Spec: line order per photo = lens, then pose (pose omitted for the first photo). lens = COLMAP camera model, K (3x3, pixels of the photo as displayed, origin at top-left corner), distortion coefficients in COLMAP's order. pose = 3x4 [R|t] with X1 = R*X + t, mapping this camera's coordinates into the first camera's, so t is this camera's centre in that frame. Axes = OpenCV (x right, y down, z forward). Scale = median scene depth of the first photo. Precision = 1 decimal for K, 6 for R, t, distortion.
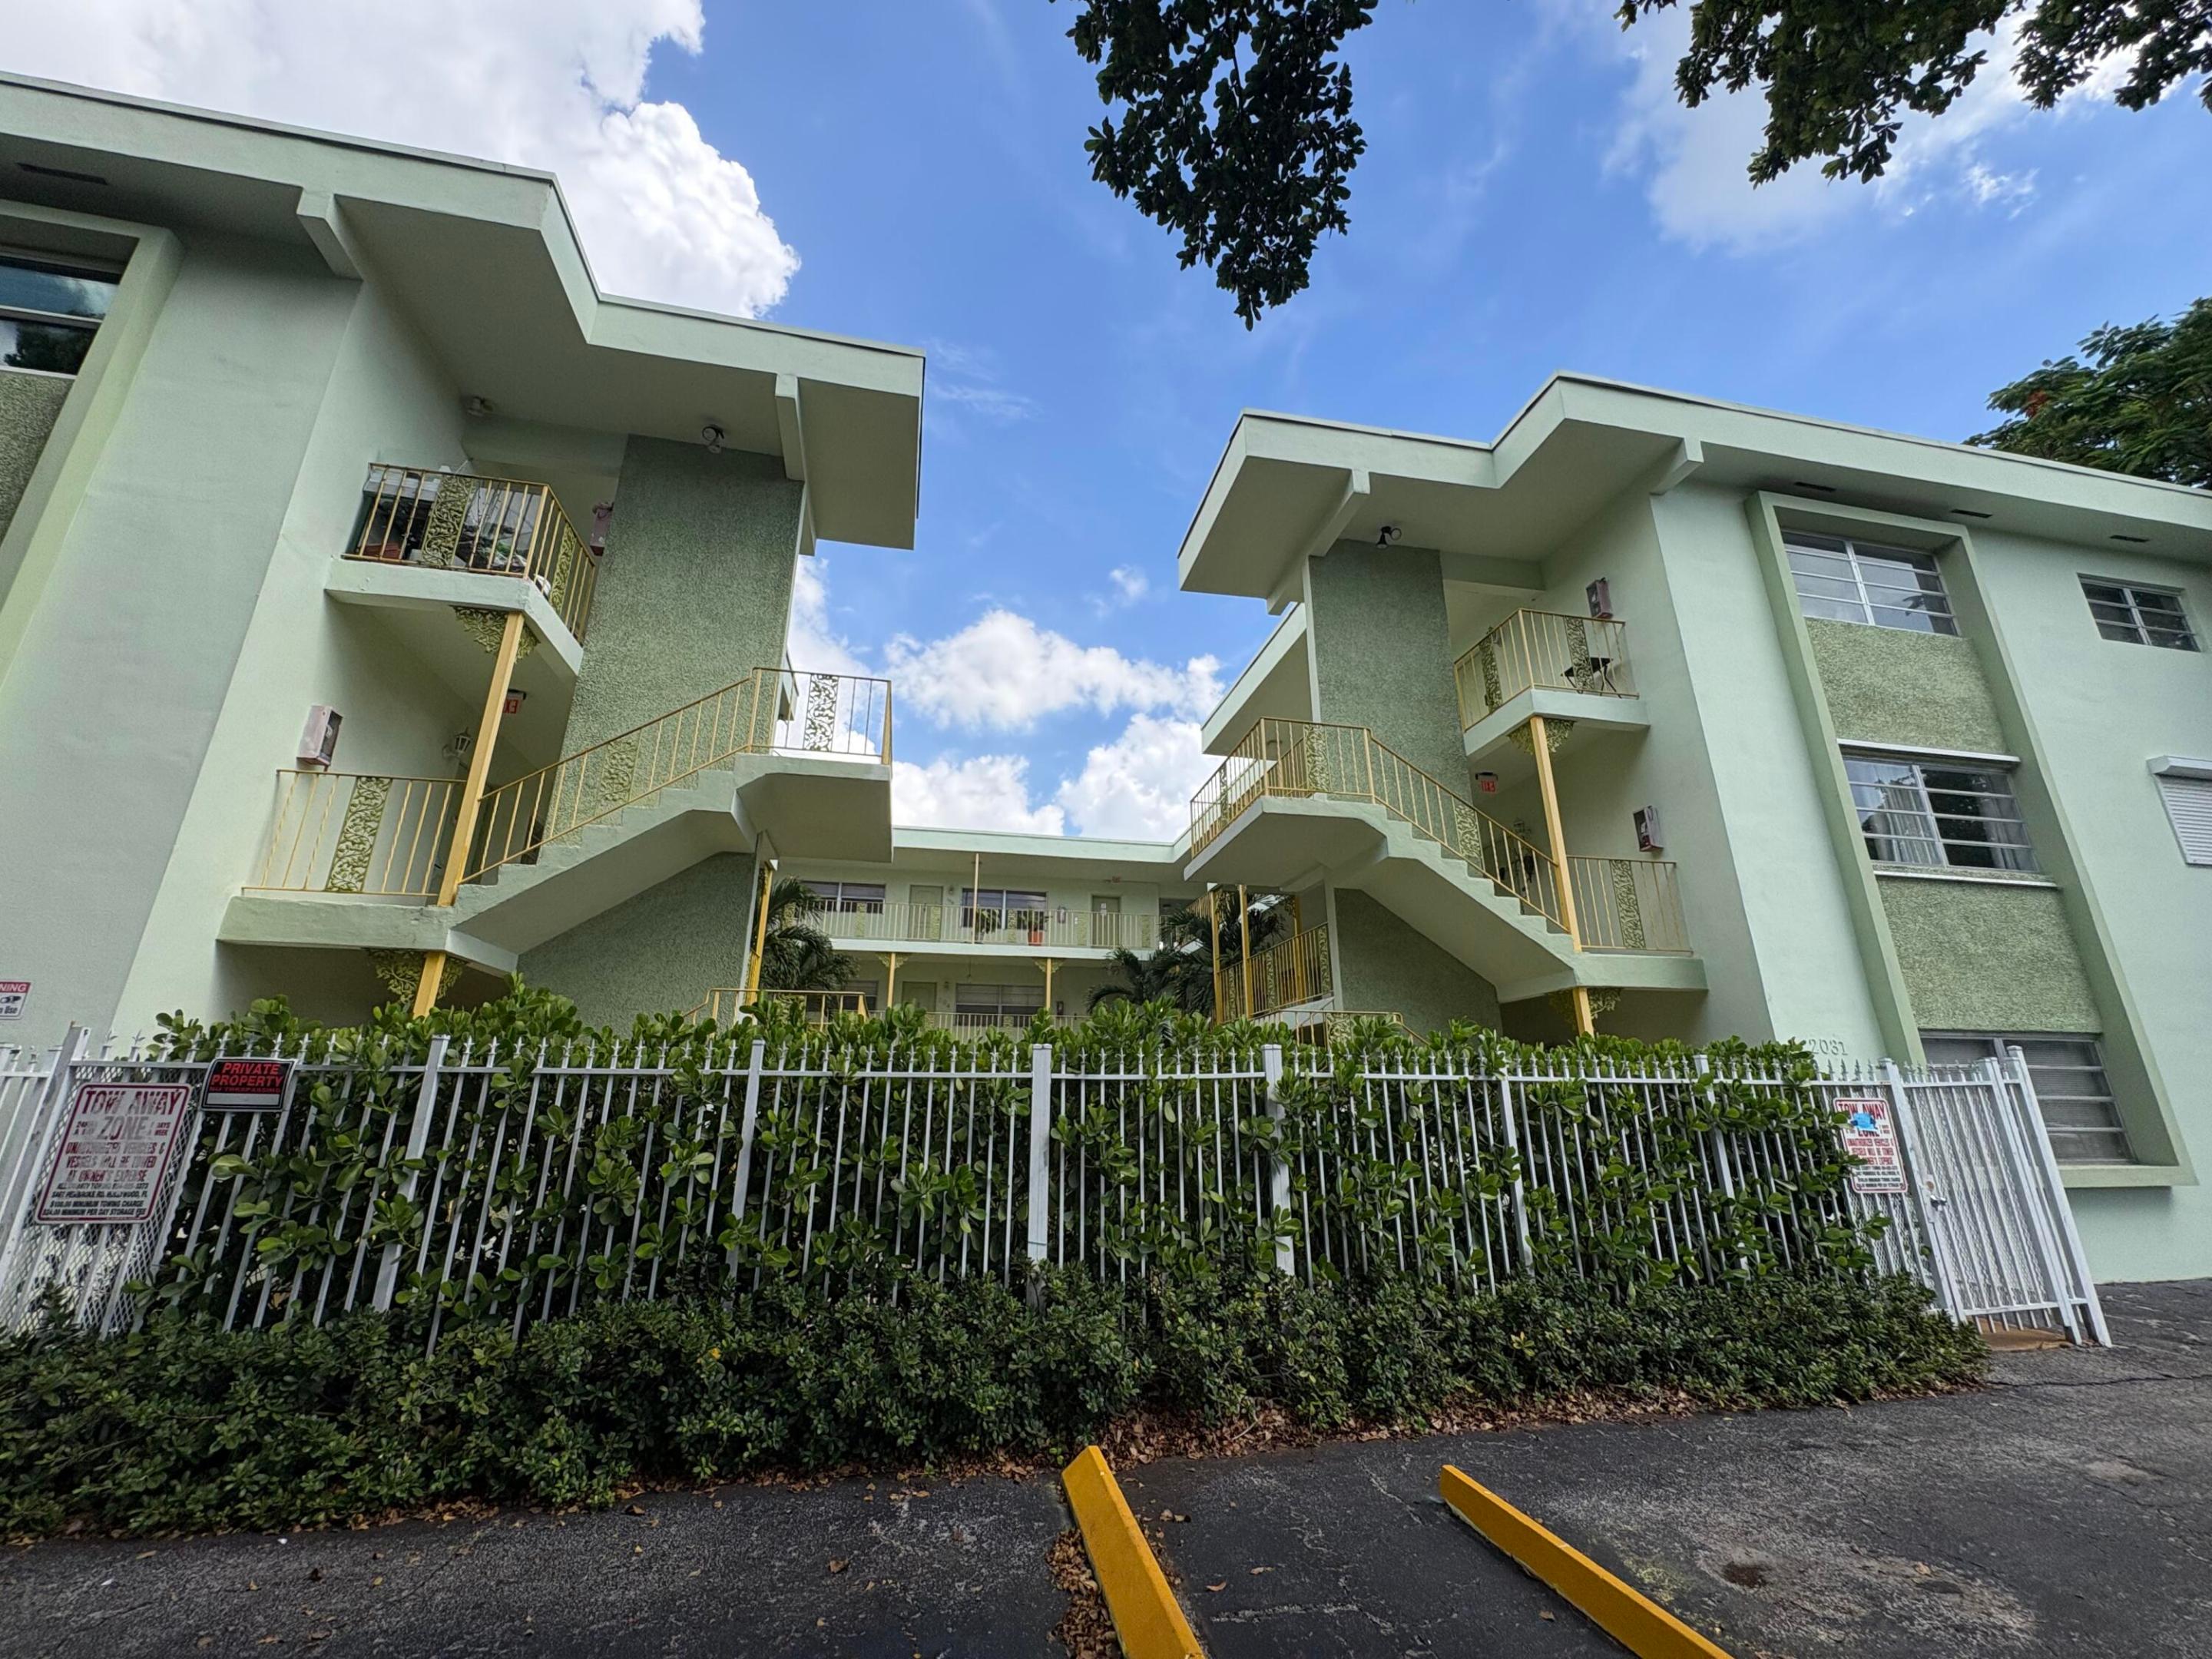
lens RADIAL K [[879.4, 0, 1106.0], [0, 879.4, 829.5], [0, 0, 1]] dist [-0.000815, 0.000861]
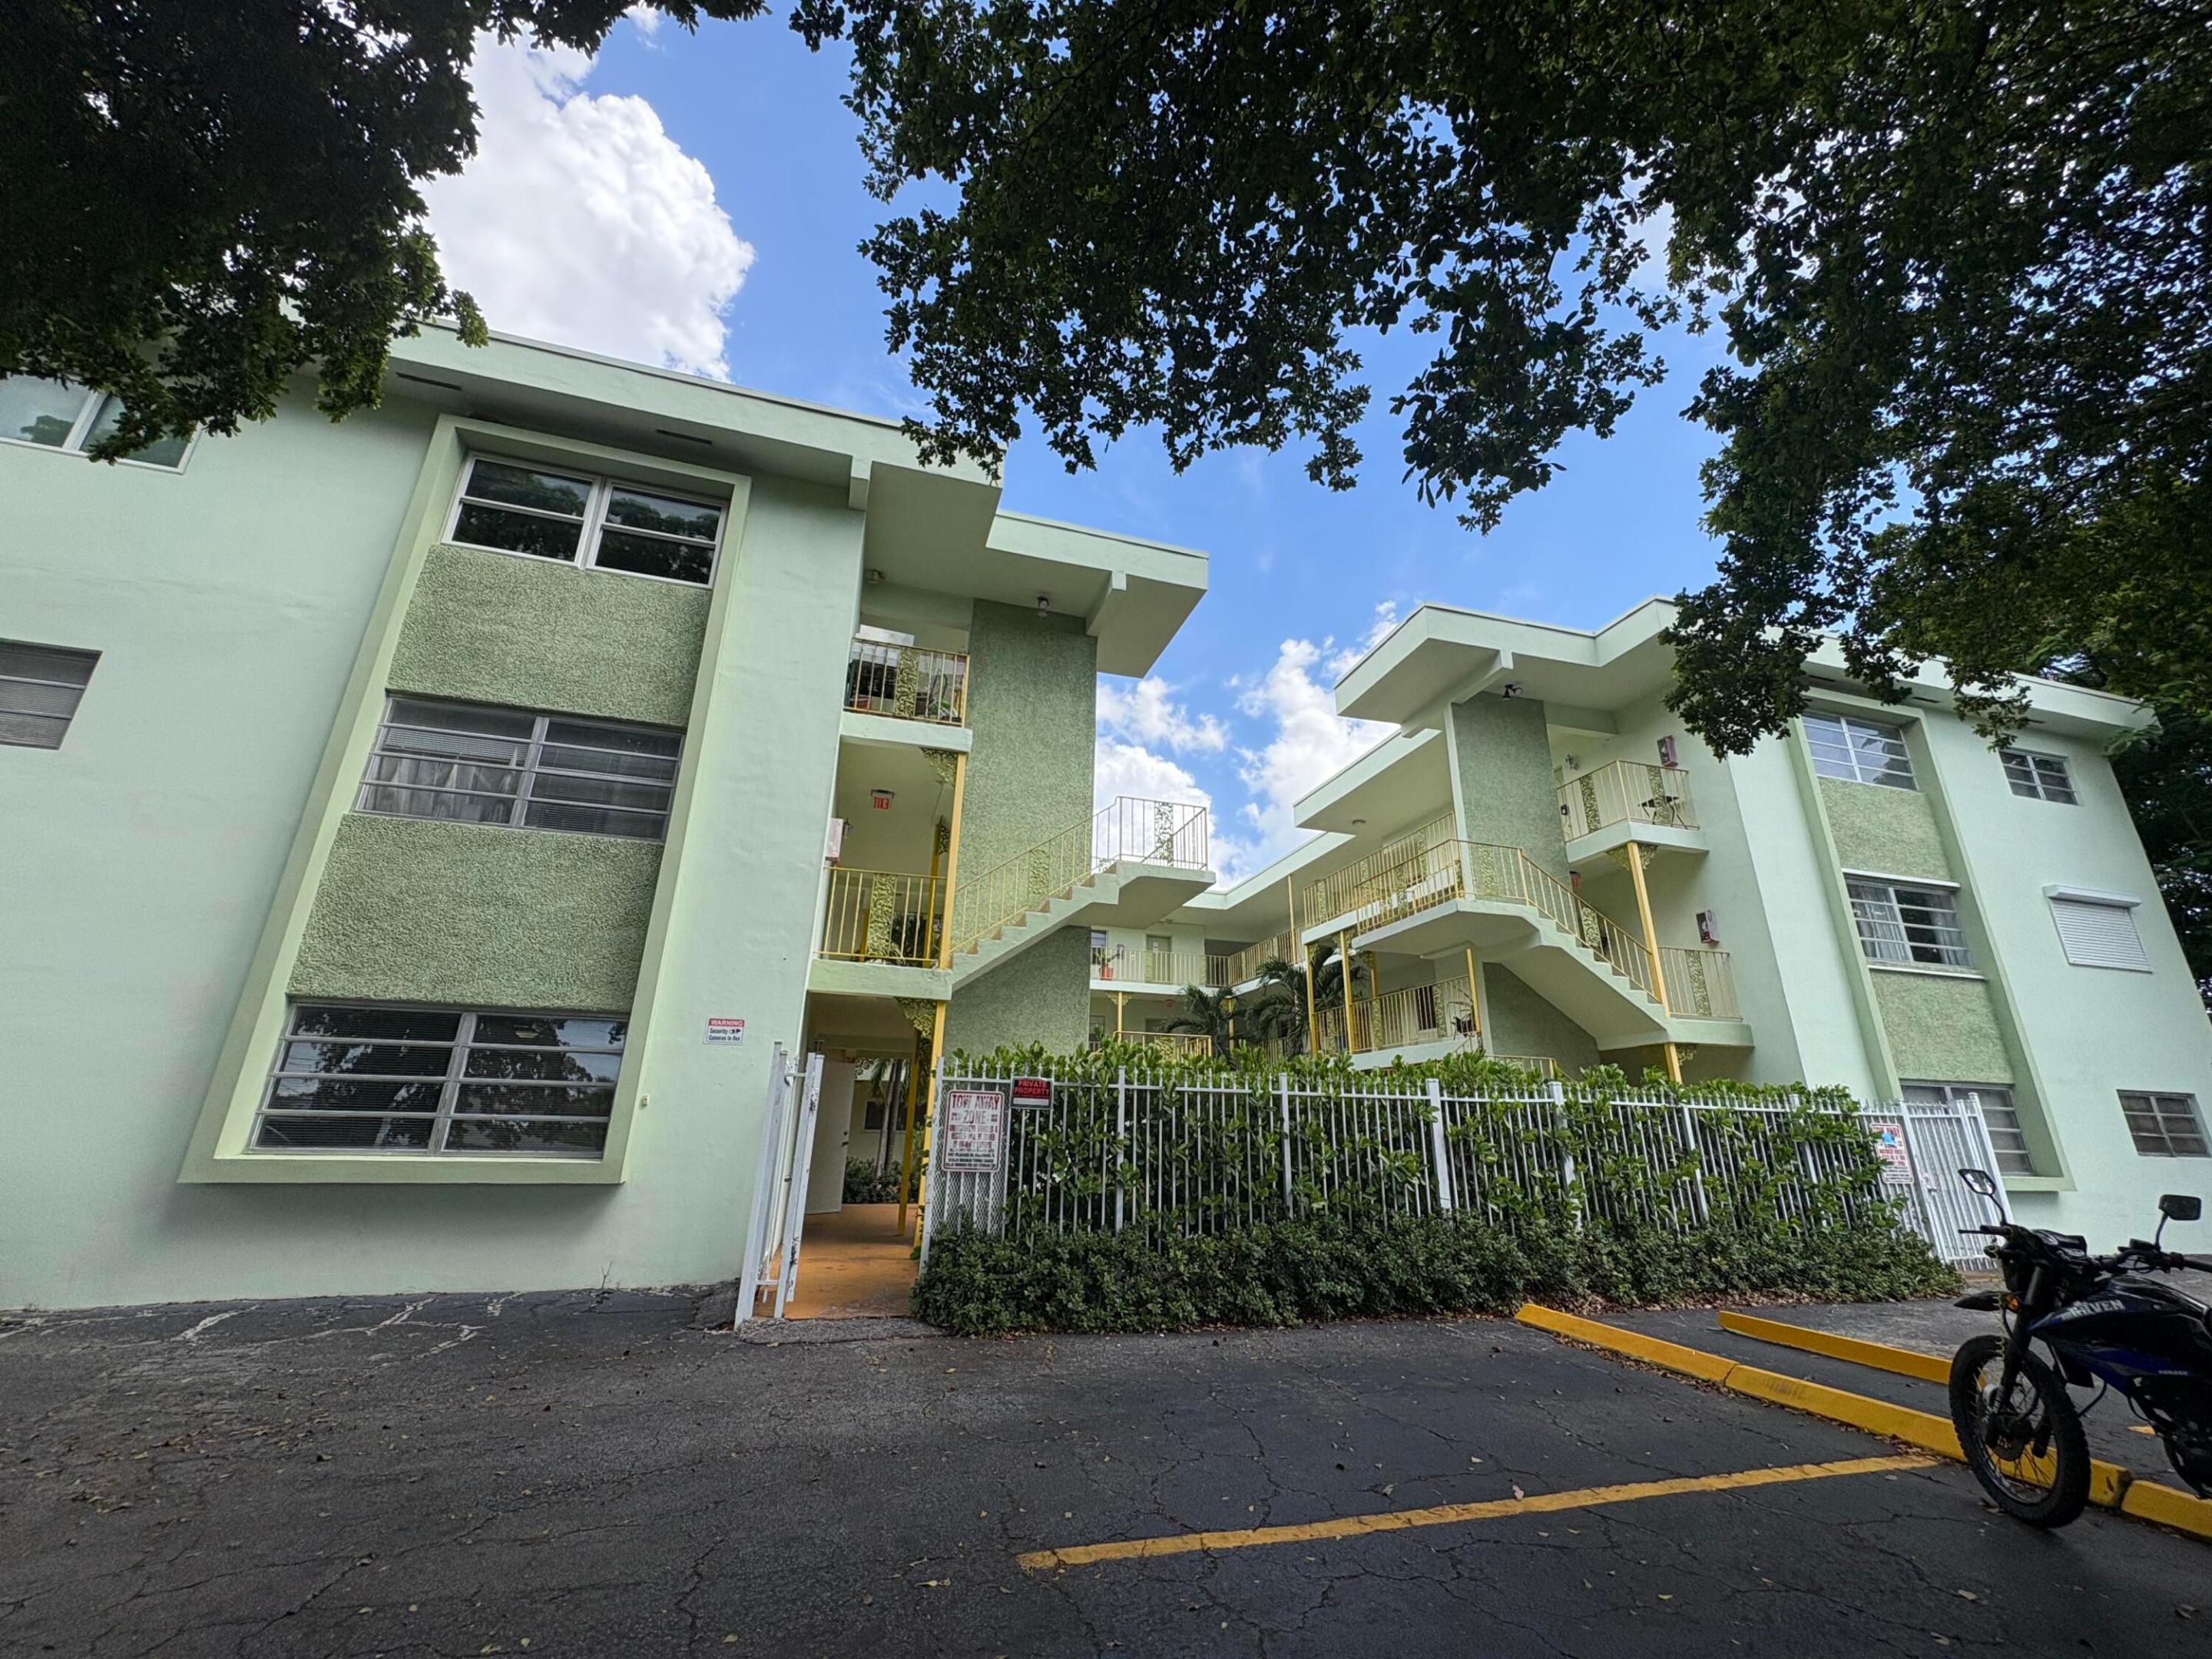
lens RADIAL K [[879.4, 0, 1106.0], [0, 879.4, 829.5], [0, 0, 1]] dist [-0.000815, 0.000861]
pose [[0.996960, 0.042292, 0.065442, -0.536231], [-0.040723, 0.998855, -0.025119, -0.102141], [-0.066430, 0.022377, 0.997540, -0.401069]]
